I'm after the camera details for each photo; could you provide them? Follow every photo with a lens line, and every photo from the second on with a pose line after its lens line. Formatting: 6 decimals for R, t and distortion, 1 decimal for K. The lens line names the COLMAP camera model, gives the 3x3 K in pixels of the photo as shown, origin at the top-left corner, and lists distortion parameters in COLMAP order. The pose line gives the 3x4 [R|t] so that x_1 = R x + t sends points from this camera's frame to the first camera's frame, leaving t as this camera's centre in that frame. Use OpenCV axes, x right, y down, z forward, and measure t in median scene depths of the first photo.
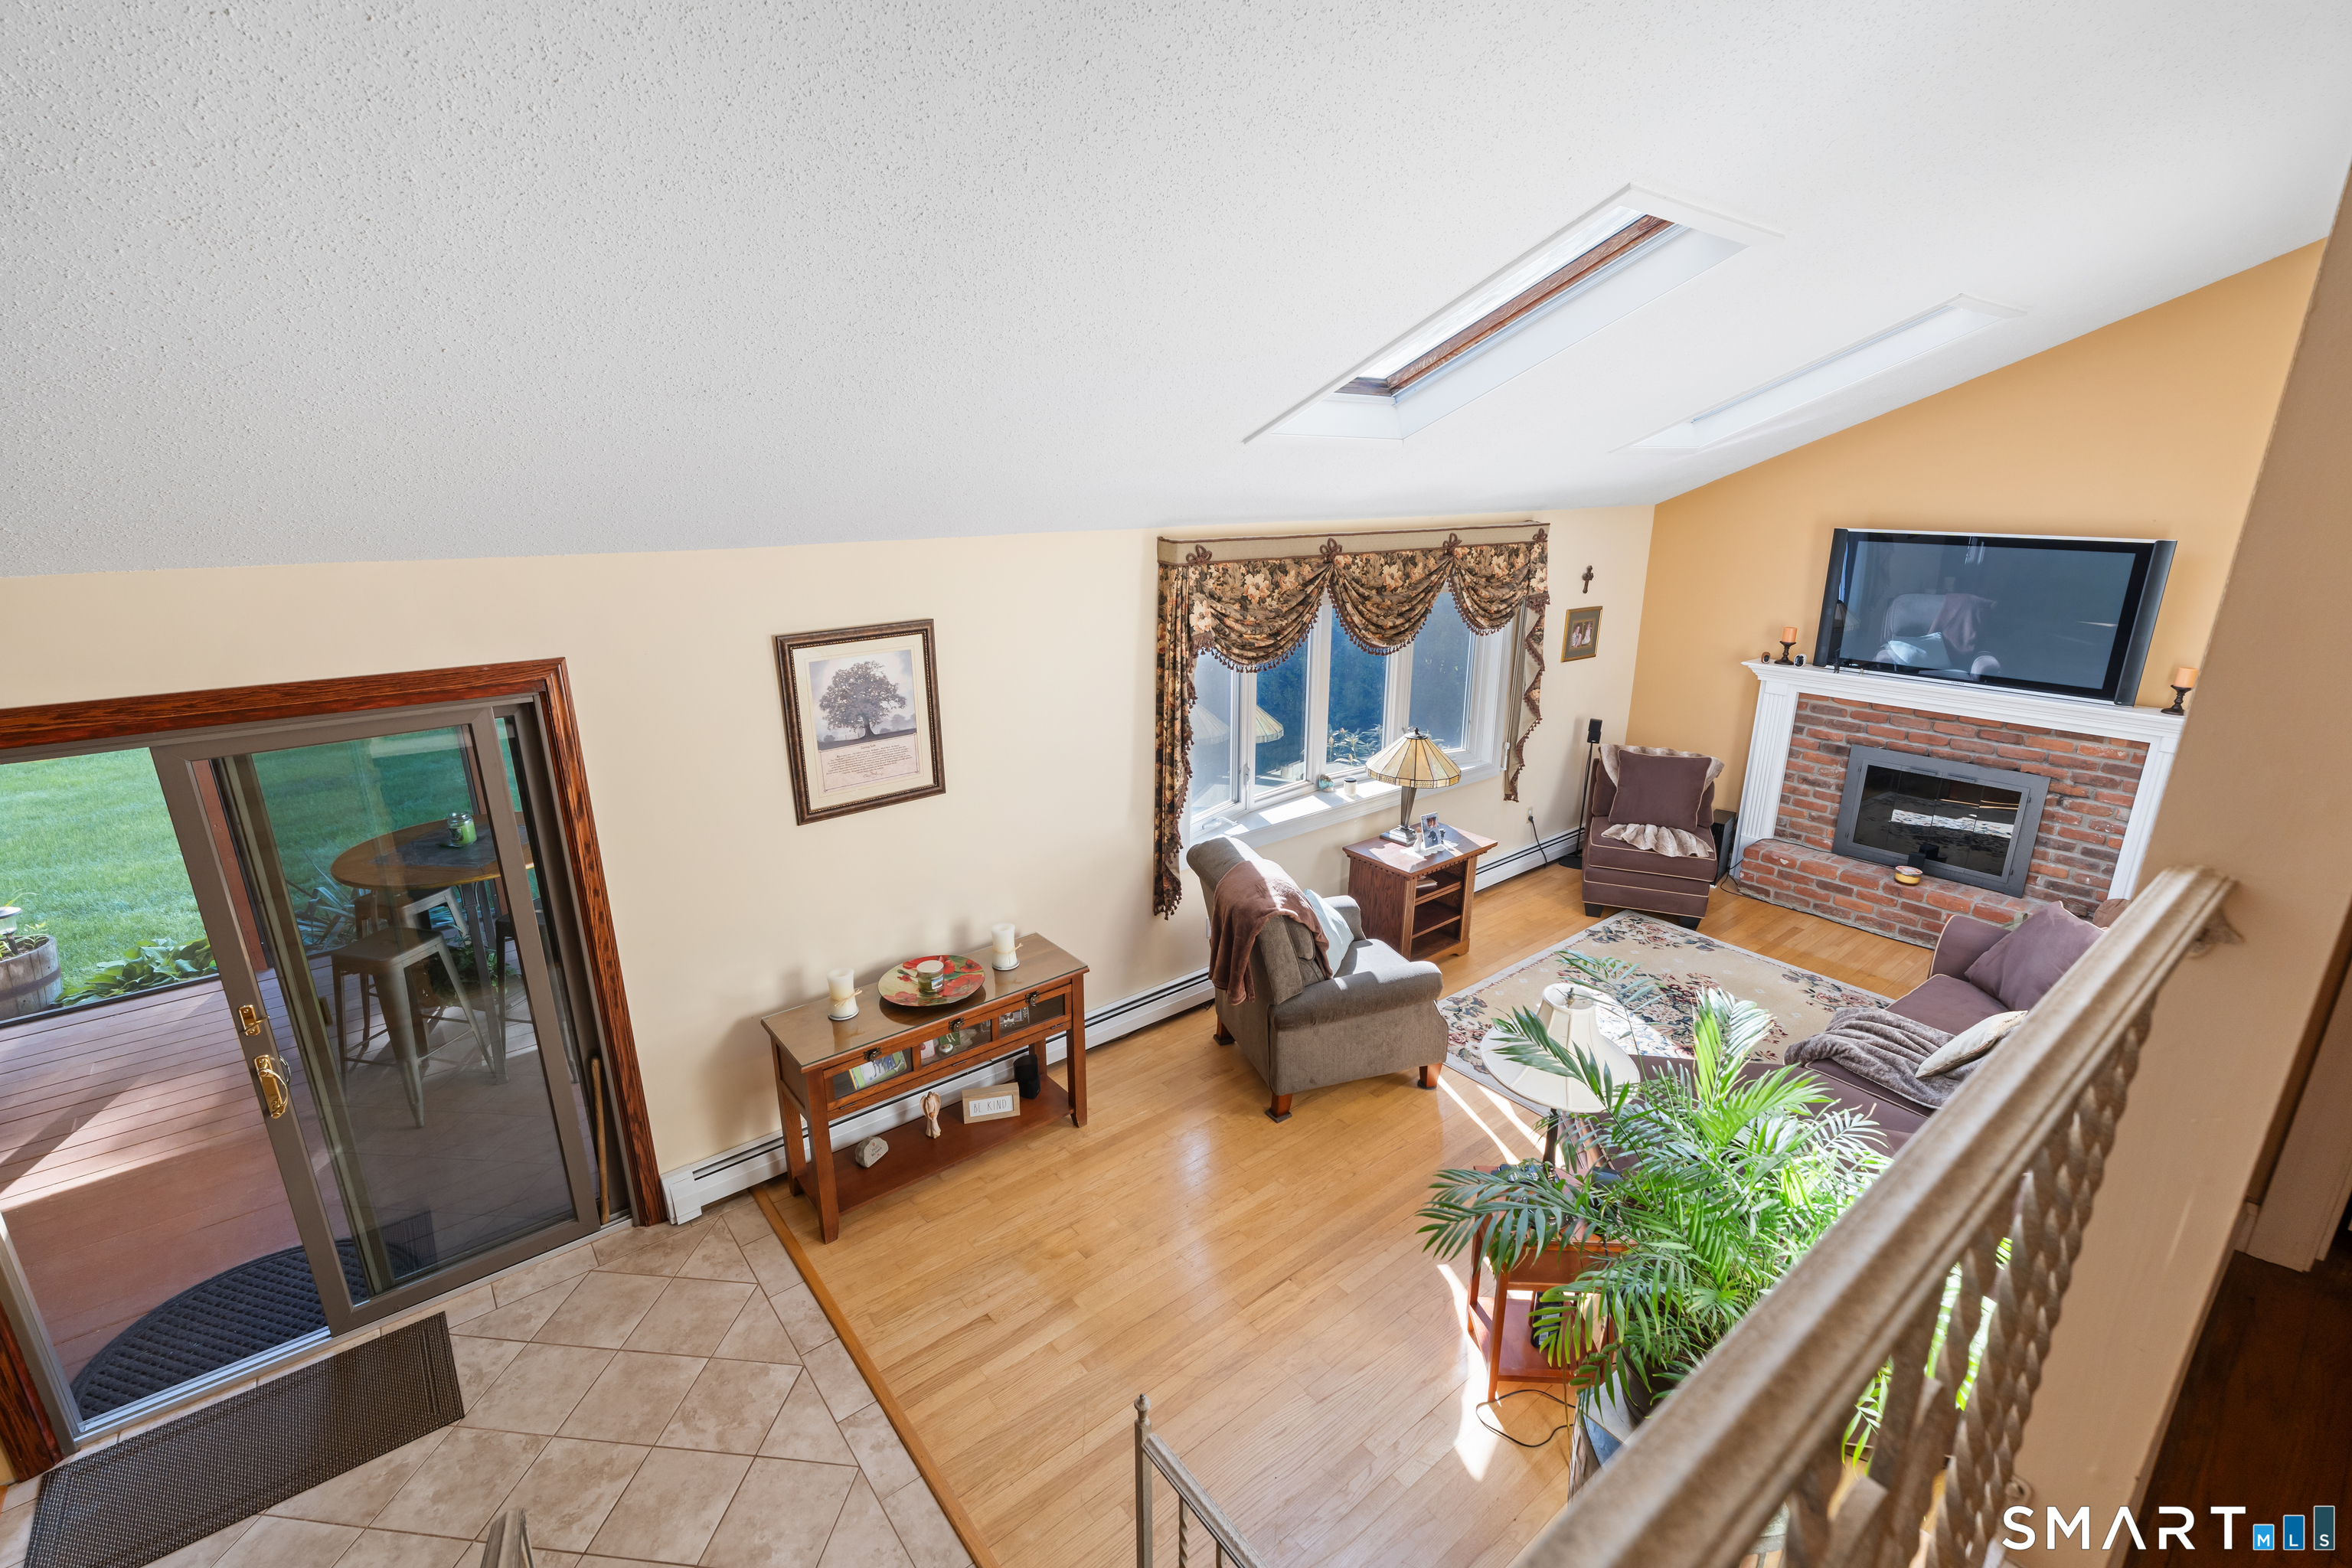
lens RADIAL K [[1062.5, 0, 1172.0], [0, 1062.5, 782.6], [0, 0, 1]] dist [0.001745, 0.000037]
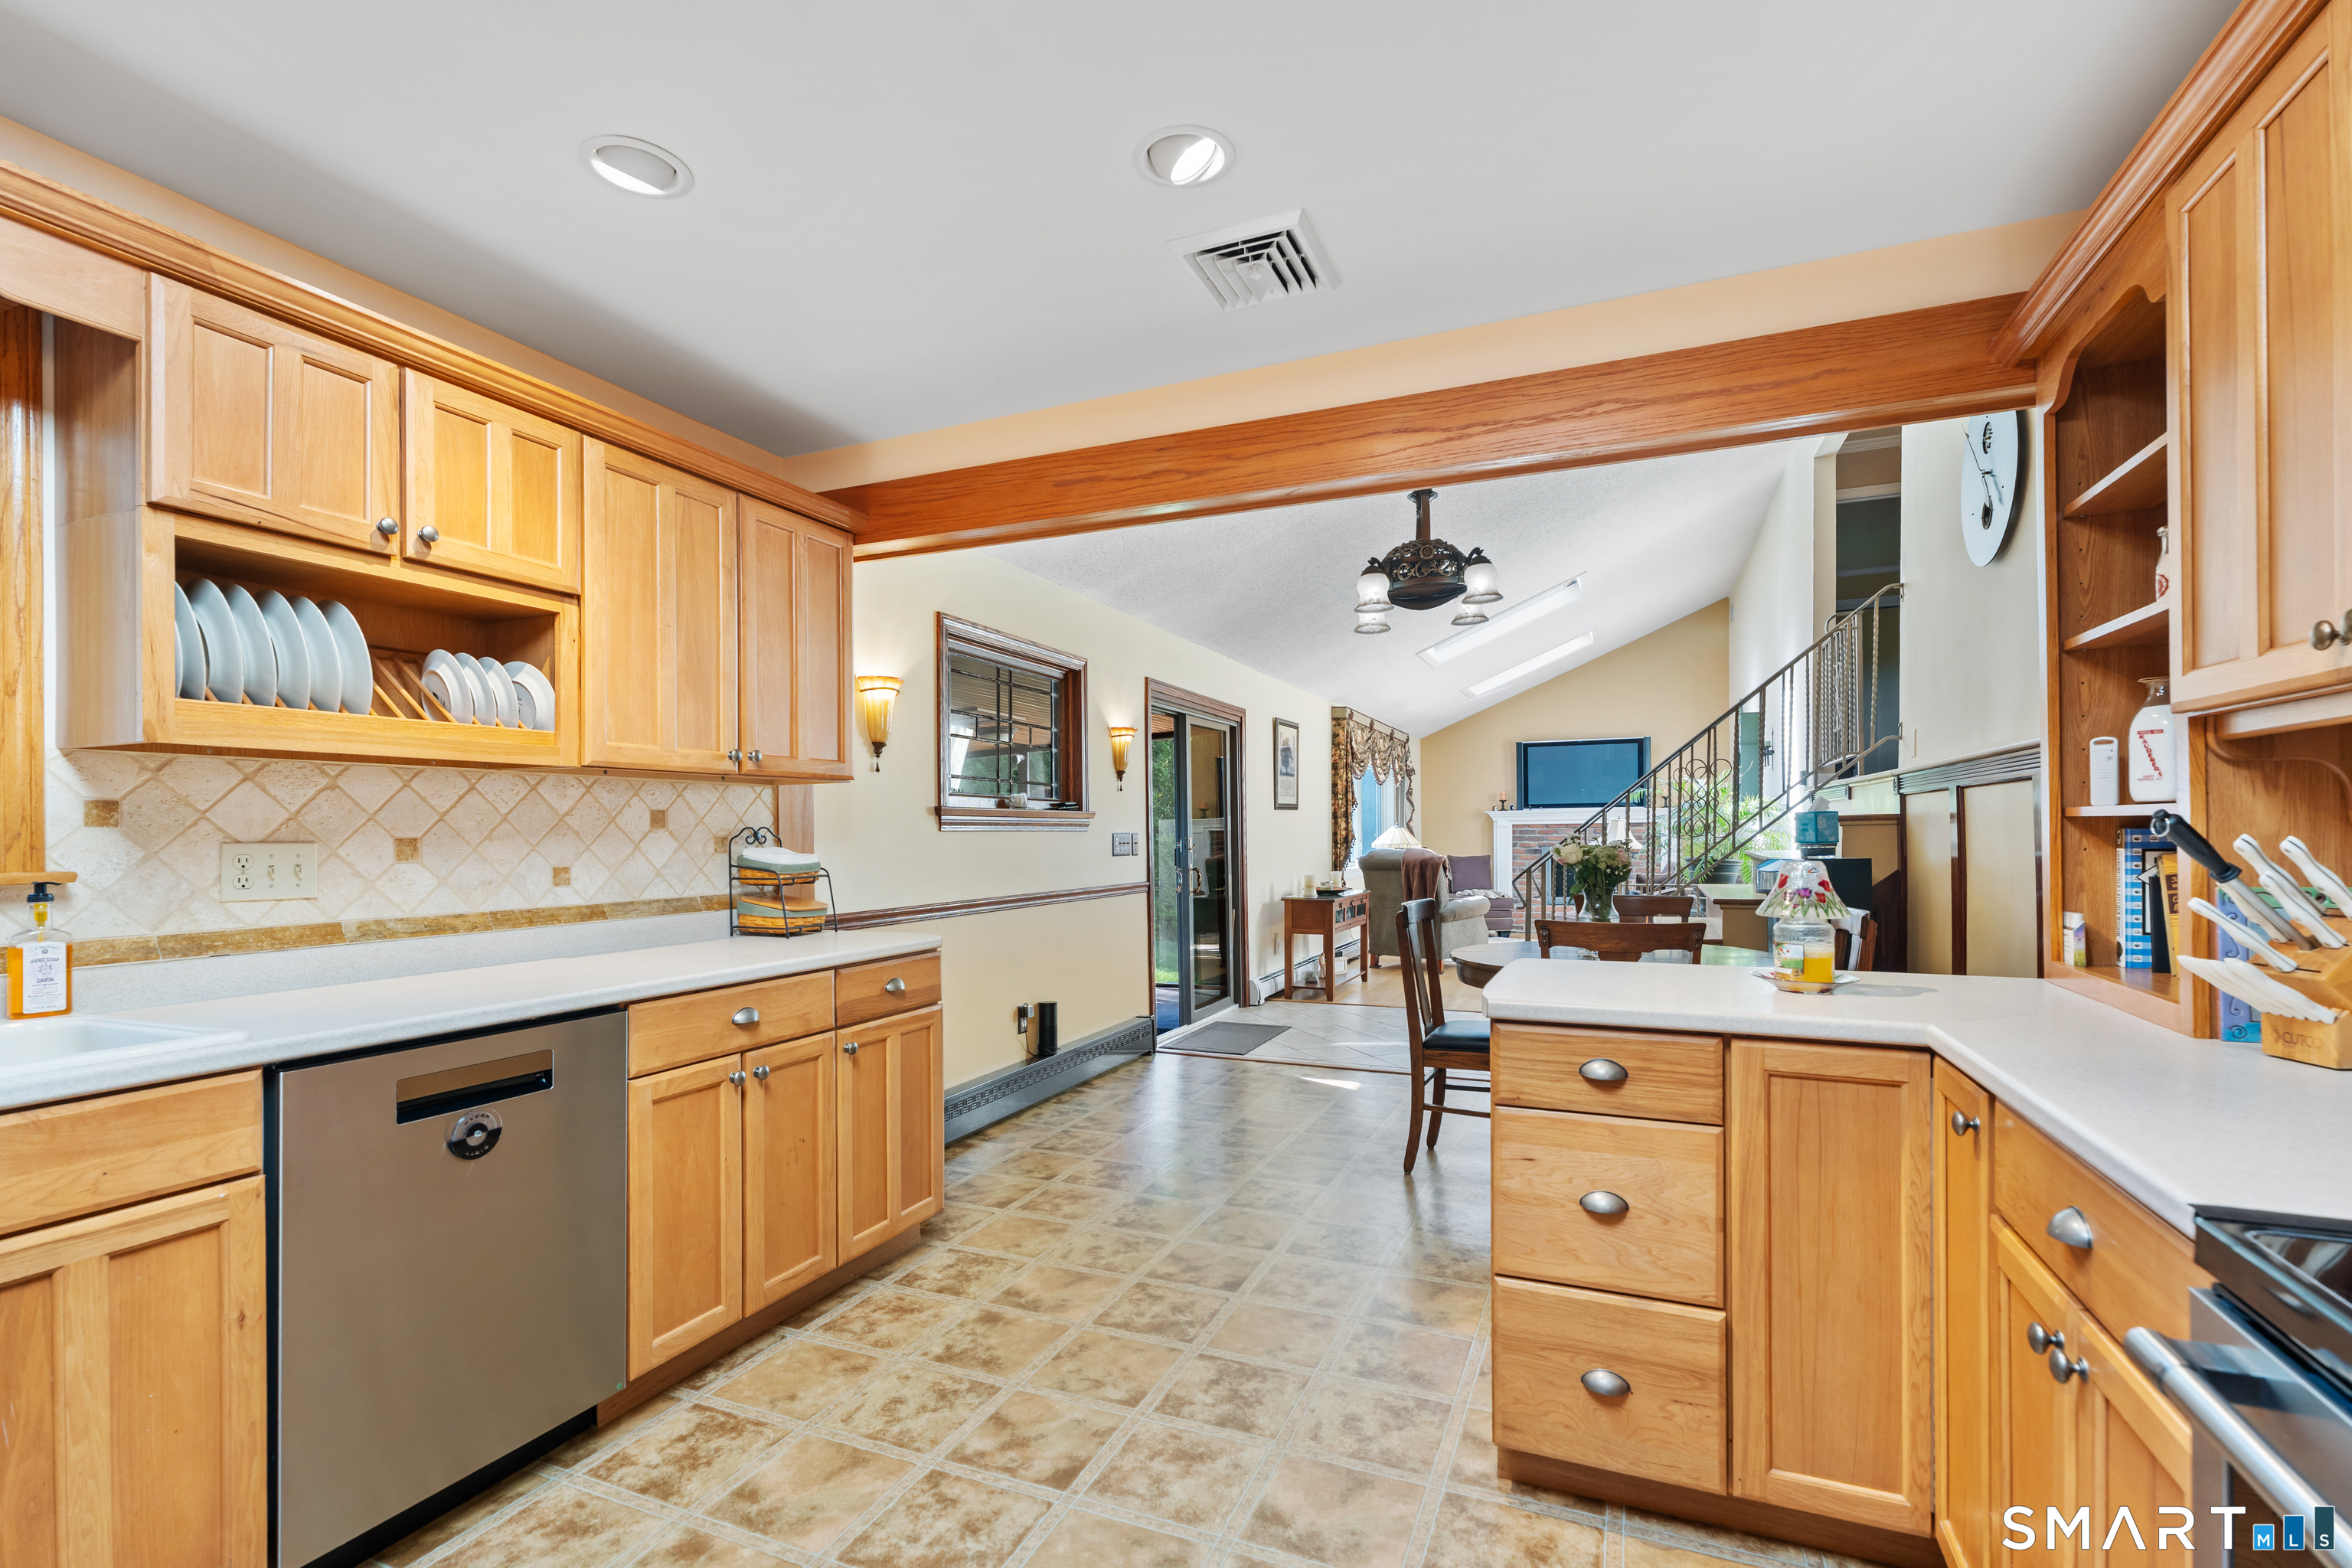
lens RADIAL K [[1062.5, 0, 1172.0], [0, 1062.5, 782.6], [0, 0, 1]] dist [0.001745, 0.000037]
pose [[0.882786, 0.029073, 0.468875, -0.959647], [0.123346, 0.948720, -0.291060, 0.361929], [-0.453293, 0.314778, 0.833931, -0.409169]]
